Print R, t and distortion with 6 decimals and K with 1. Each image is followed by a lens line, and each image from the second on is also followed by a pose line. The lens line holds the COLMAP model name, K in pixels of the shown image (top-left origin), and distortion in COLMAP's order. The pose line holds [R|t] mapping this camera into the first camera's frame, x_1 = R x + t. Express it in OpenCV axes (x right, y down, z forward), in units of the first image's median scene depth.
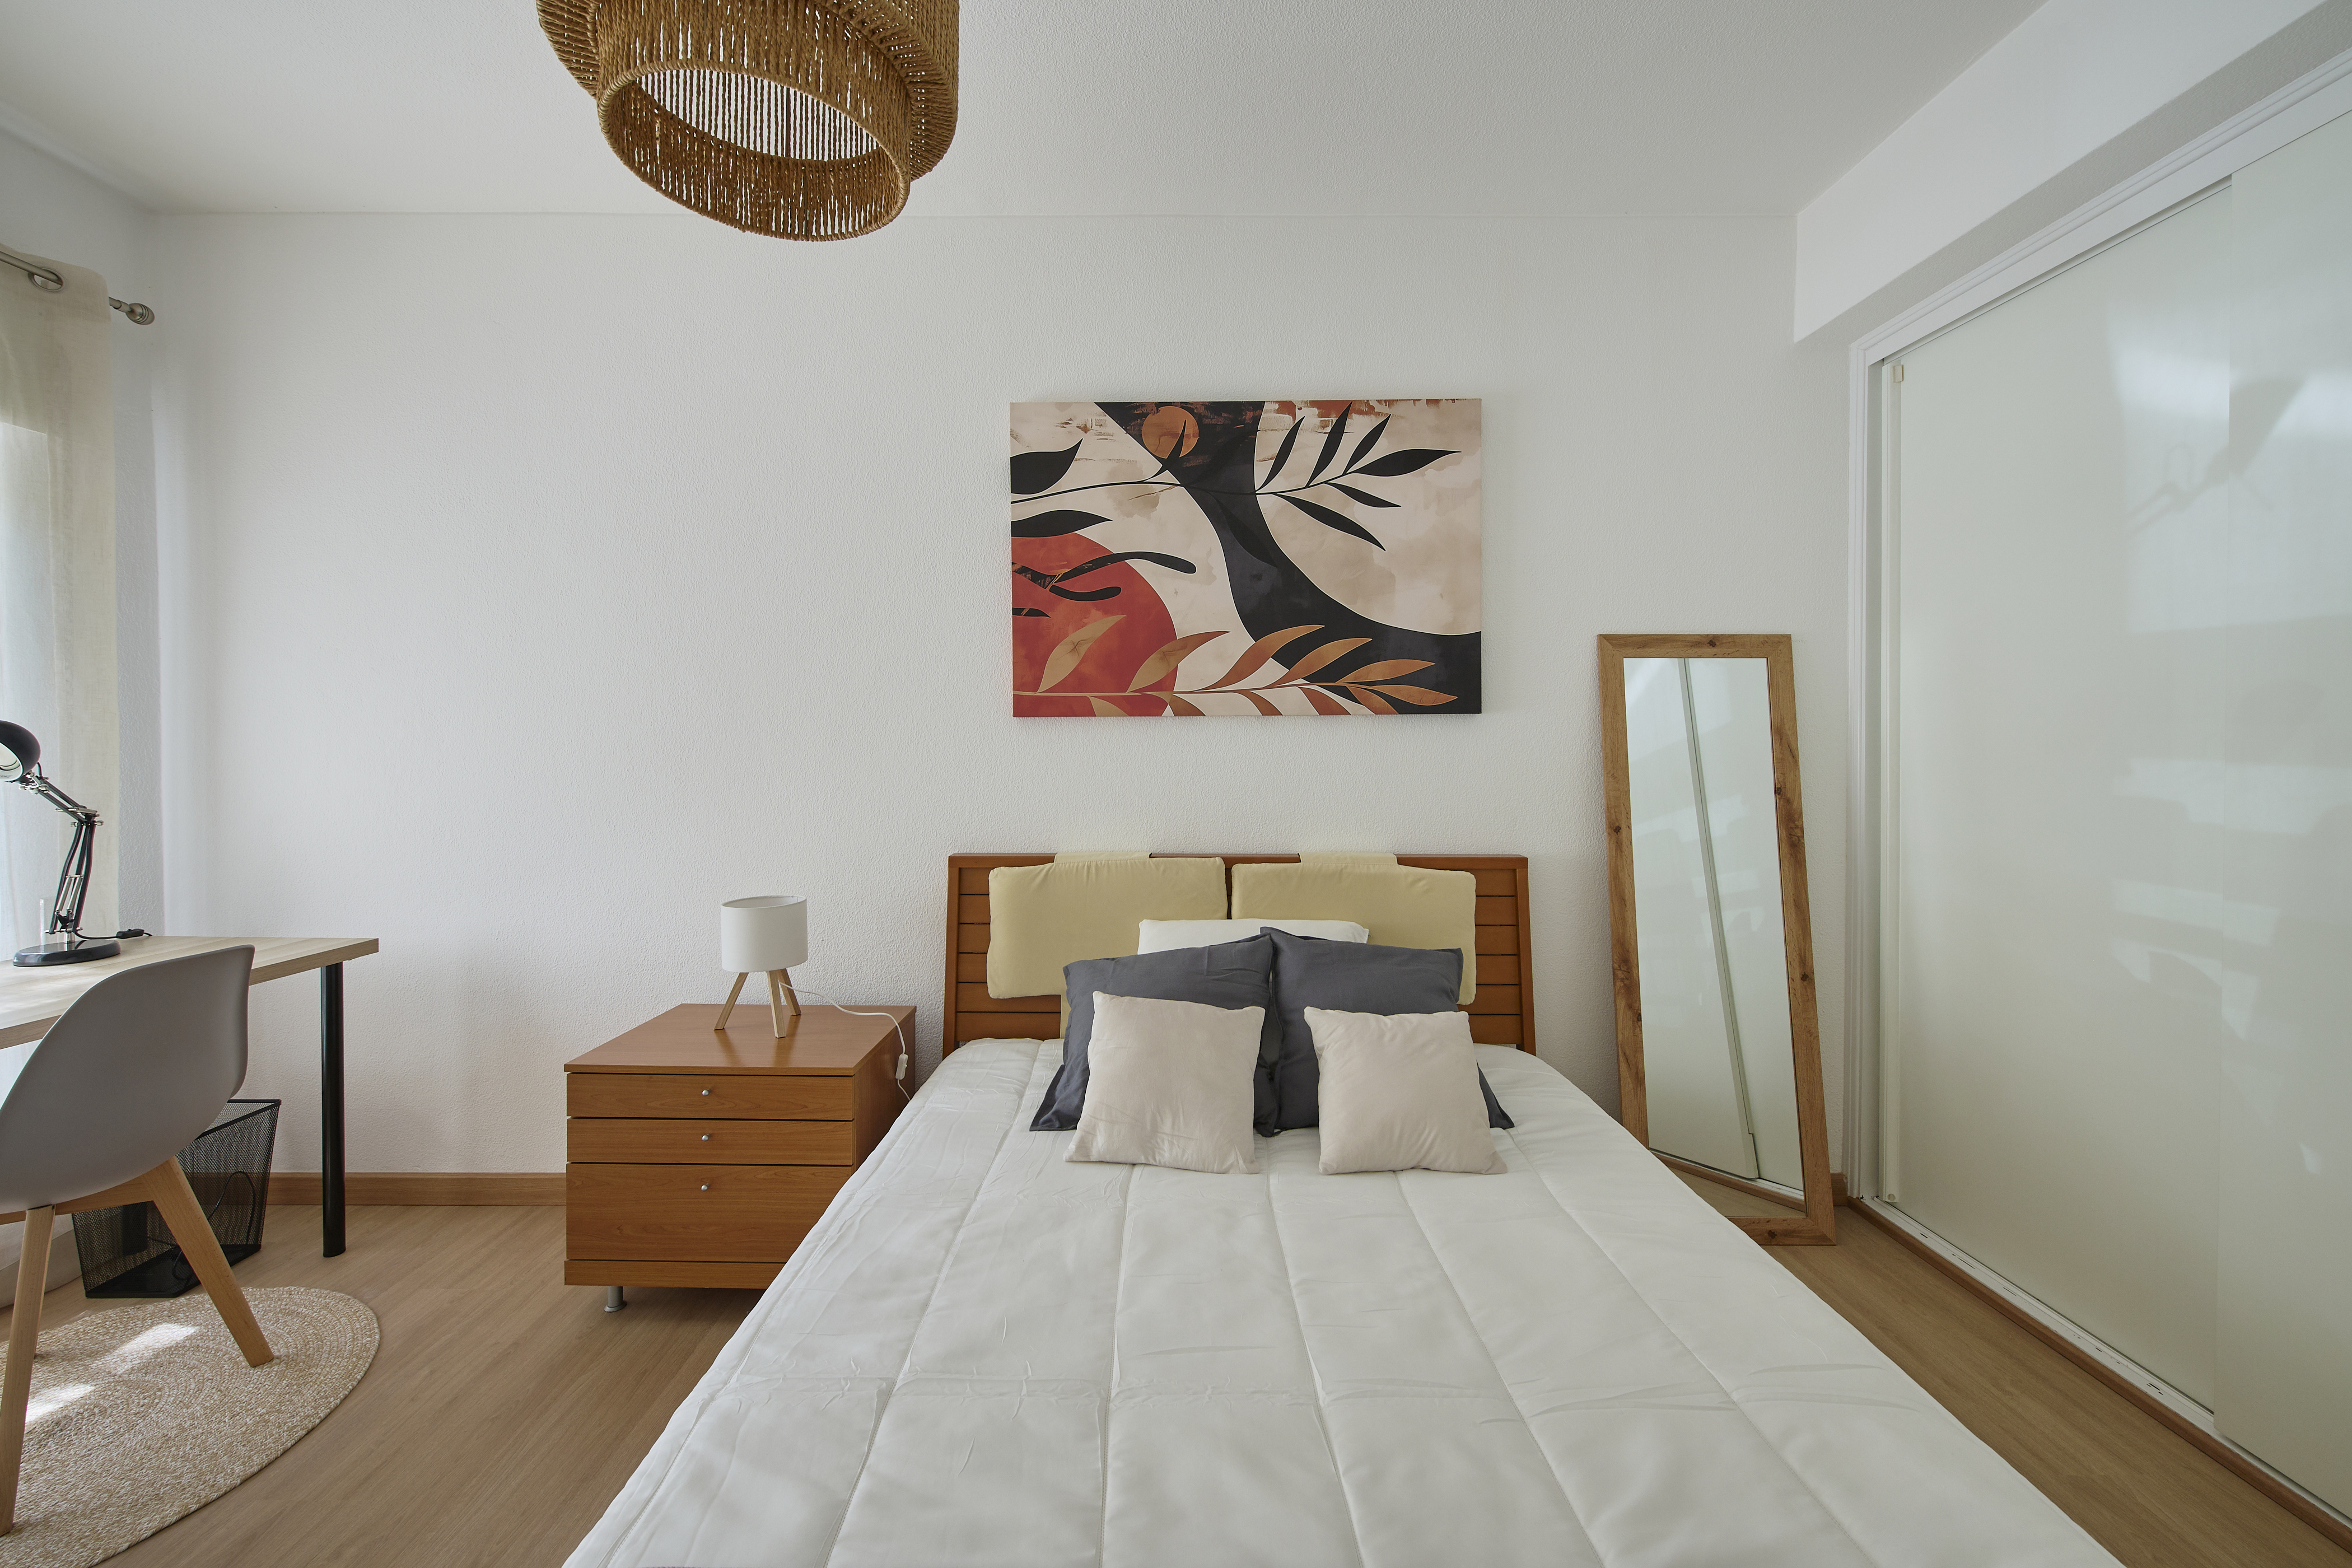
lens RADIAL K [[924.4, 0, 1173.1], [0, 924.4, 750.6], [0, 0, 1]] dist [-0.000520, -0.000060]
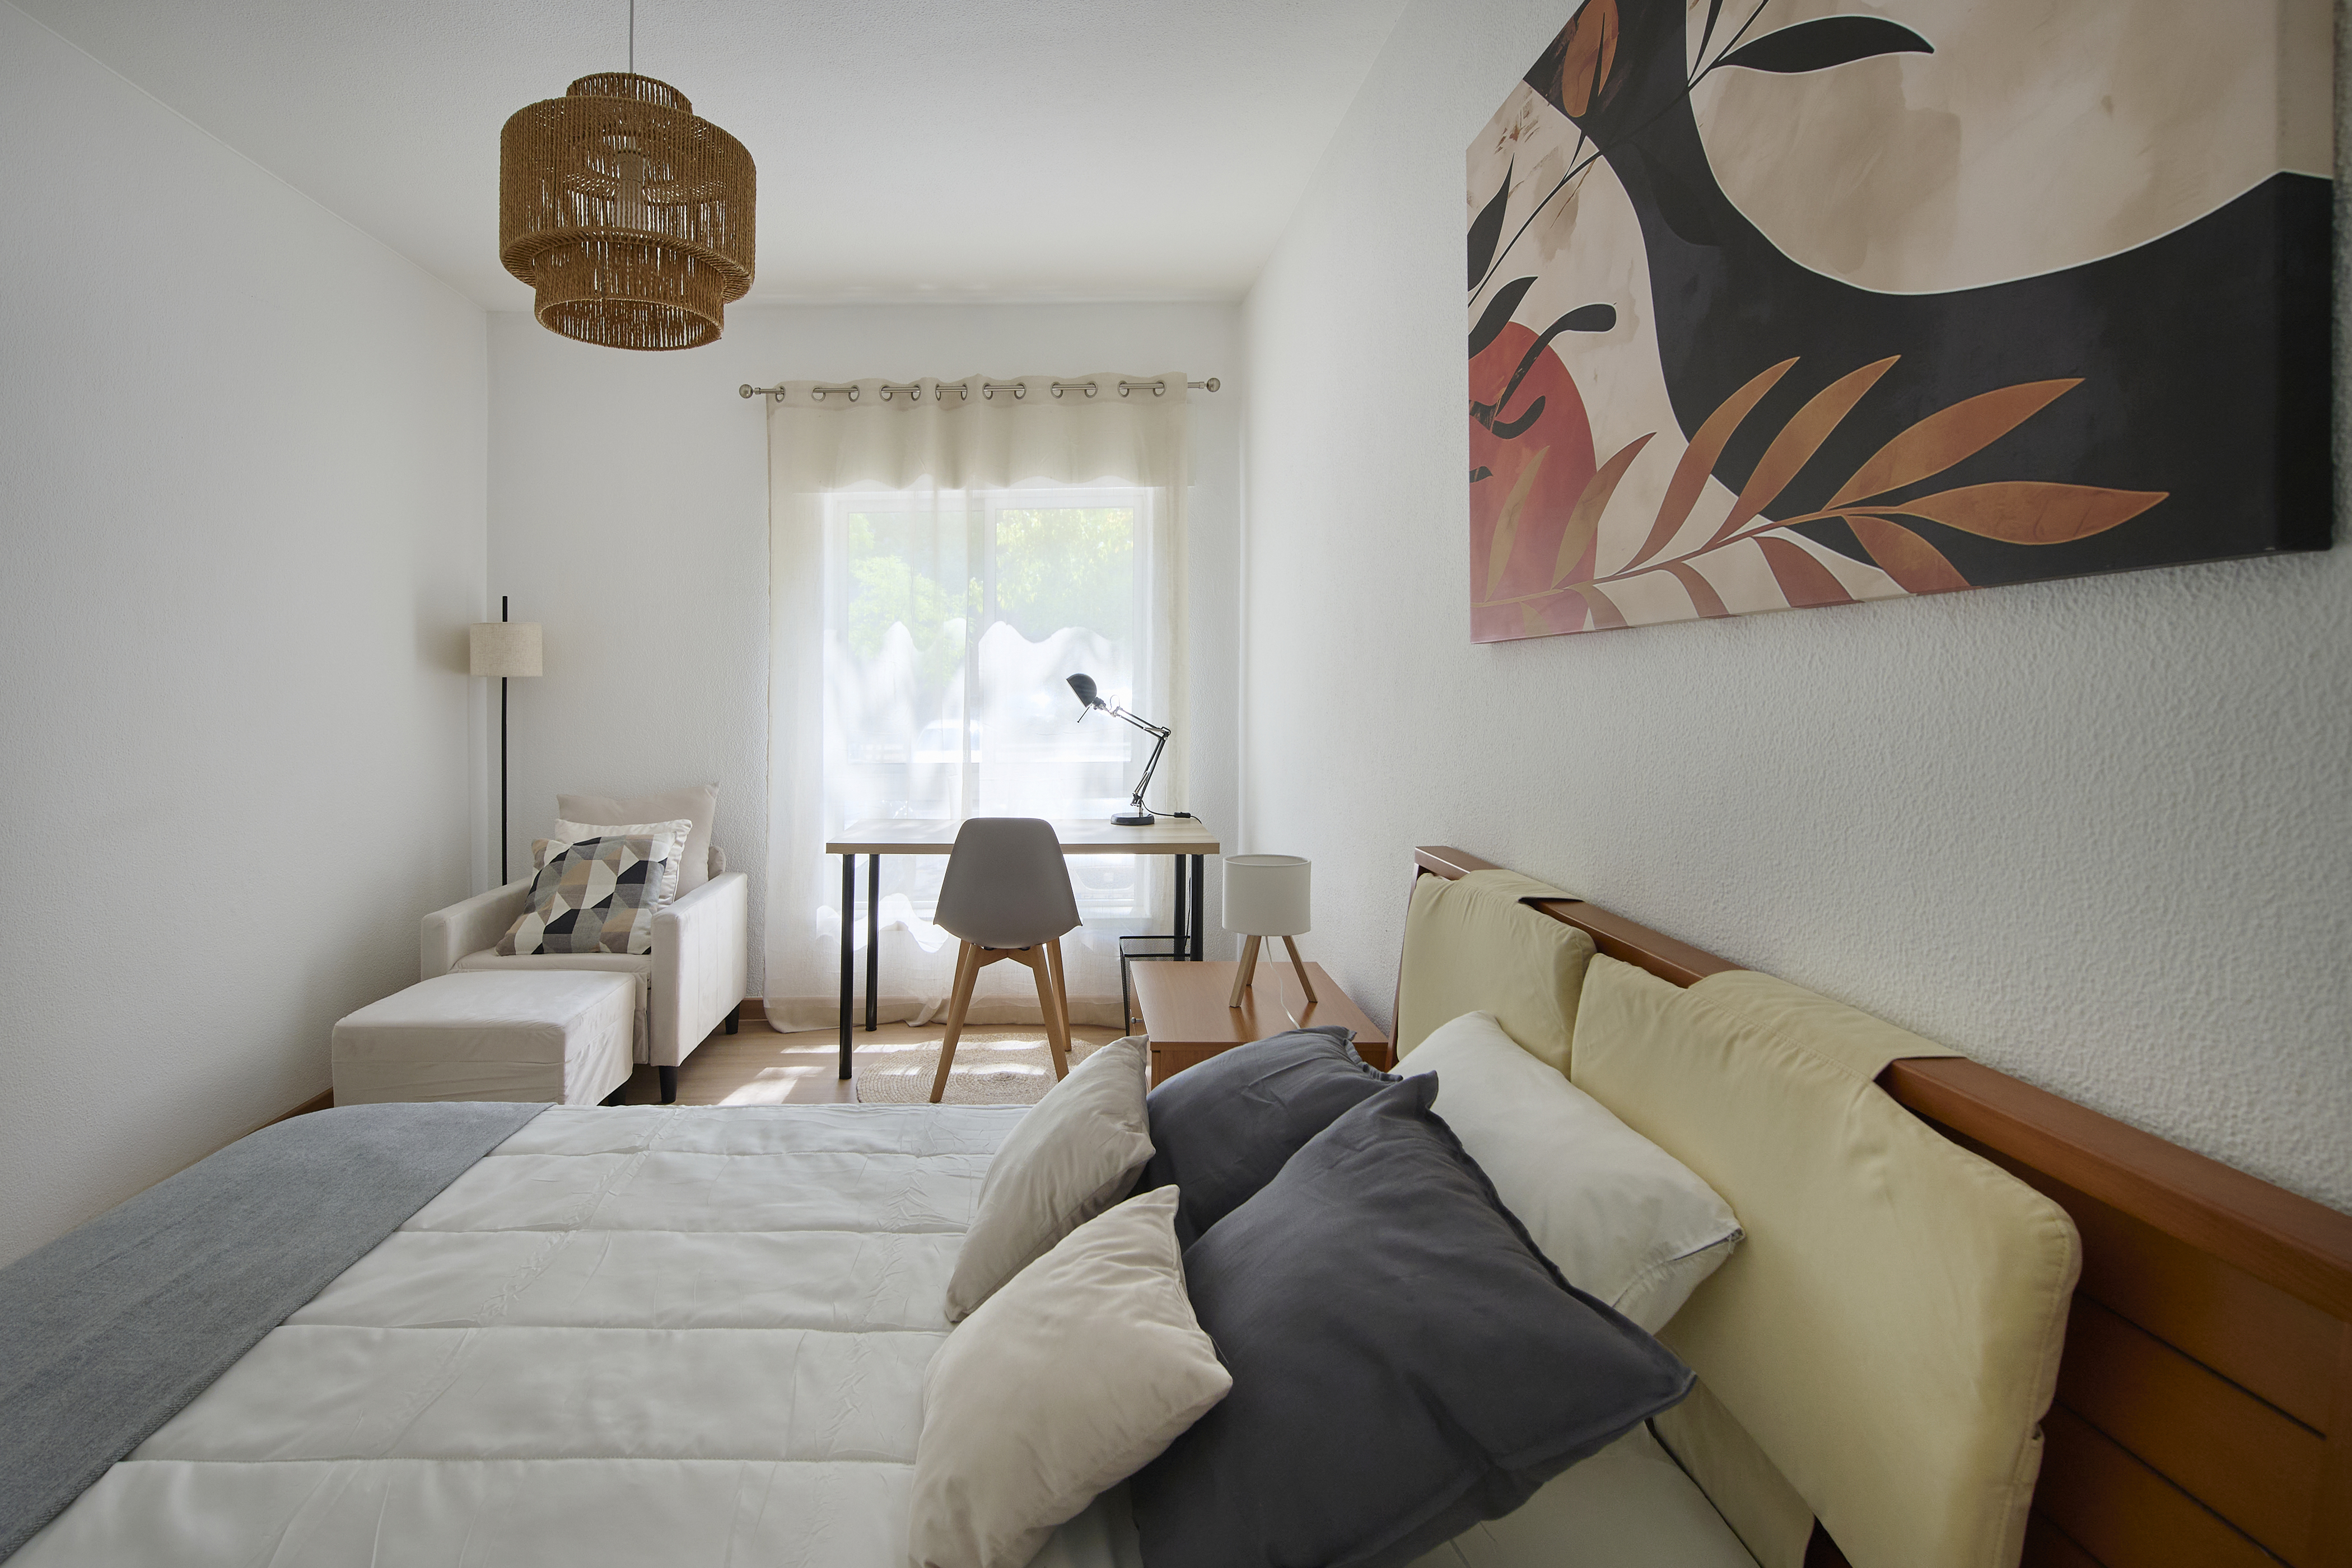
lens RADIAL K [[1117.4, 0, 1032.2], [0, 1117.4, 715.8], [0, 0, 1]] dist [-0.001584, -0.000413]
pose [[-0.006697, 0.027140, -0.999609, 0.602115], [-0.001644, 0.999630, 0.027151, -0.007671], [0.999976, 0.001825, -0.006650, 0.709531]]
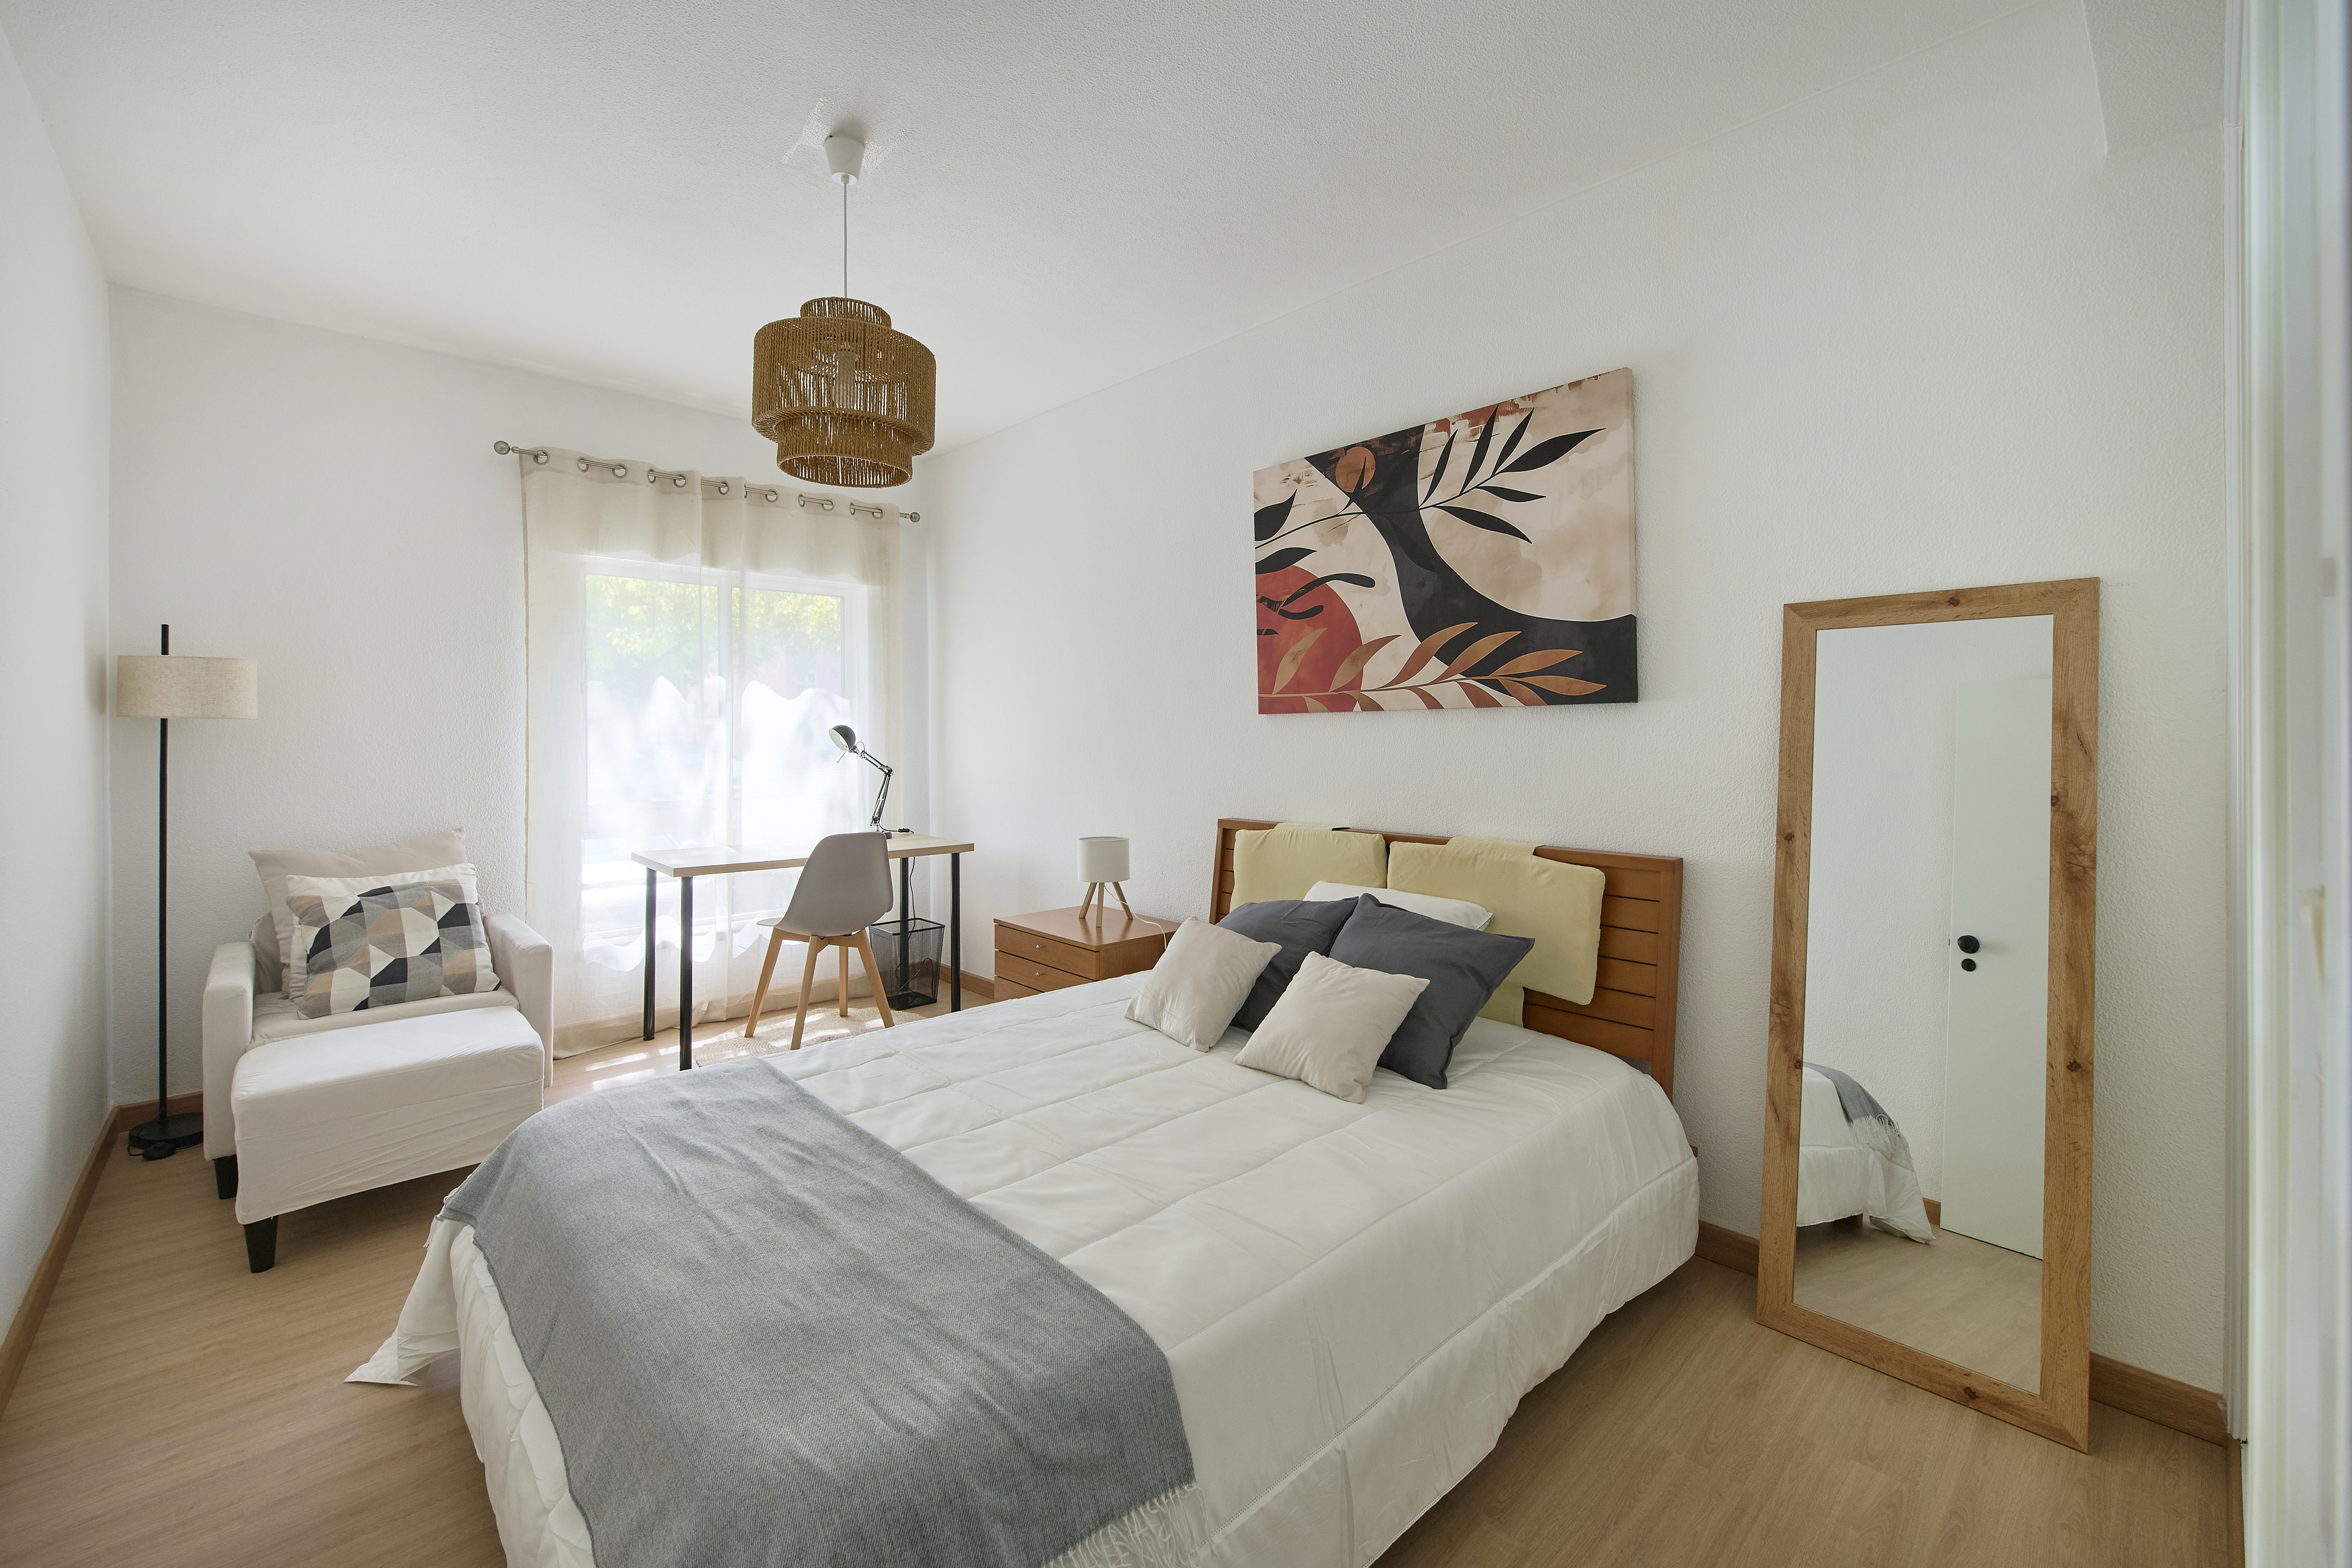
lens RADIAL K [[954.3, 0, 1174.9], [0, 954.3, 737.1], [0, 0, 1]] dist [-0.000326, -0.000122]
pose [[0.689212, 0.001067, -0.724559, 0.715258], [-0.006110, 0.999972, -0.004339, 0.001898], [0.724534, 0.007417, 0.689199, 0.002335]]
